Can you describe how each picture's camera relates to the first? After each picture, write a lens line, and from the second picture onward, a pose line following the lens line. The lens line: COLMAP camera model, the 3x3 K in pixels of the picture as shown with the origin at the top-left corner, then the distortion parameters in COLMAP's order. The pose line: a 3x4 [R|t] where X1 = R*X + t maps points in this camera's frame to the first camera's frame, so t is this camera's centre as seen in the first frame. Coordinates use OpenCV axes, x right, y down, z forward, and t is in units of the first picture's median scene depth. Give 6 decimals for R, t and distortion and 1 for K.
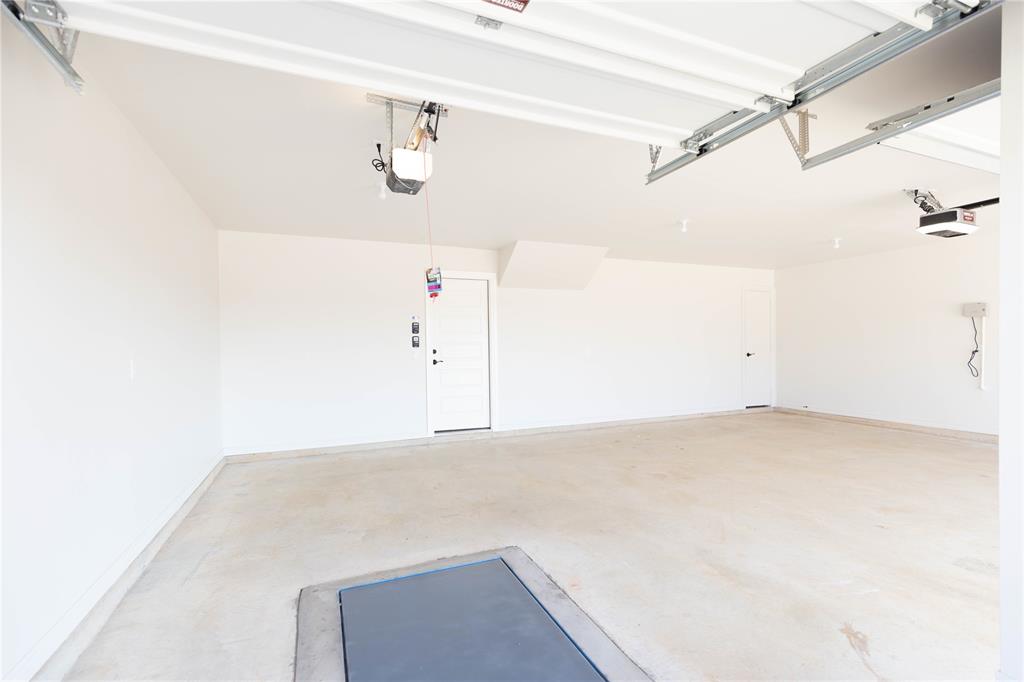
lens RADIAL K [[464.8, 0, 507.0], [0, 464.8, 341.5], [0, 0, 1]] dist [0.003785, -0.000080]
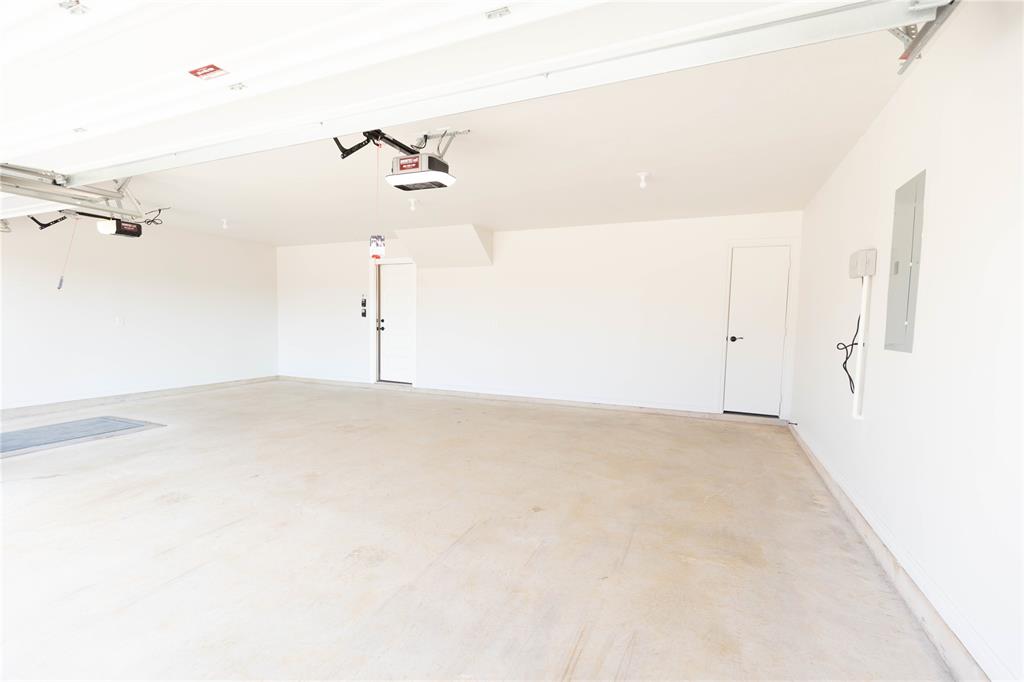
lens RADIAL K [[464.8, 0, 504.0], [0, 464.8, 345.6], [0, 0, 1]] dist [0.003785, -0.000080]
pose [[0.689976, 0.063880, -0.721008, 1.015044], [-0.018064, 0.997307, 0.071074, -0.007381], [0.723607, -0.036015, 0.689272, 0.331480]]
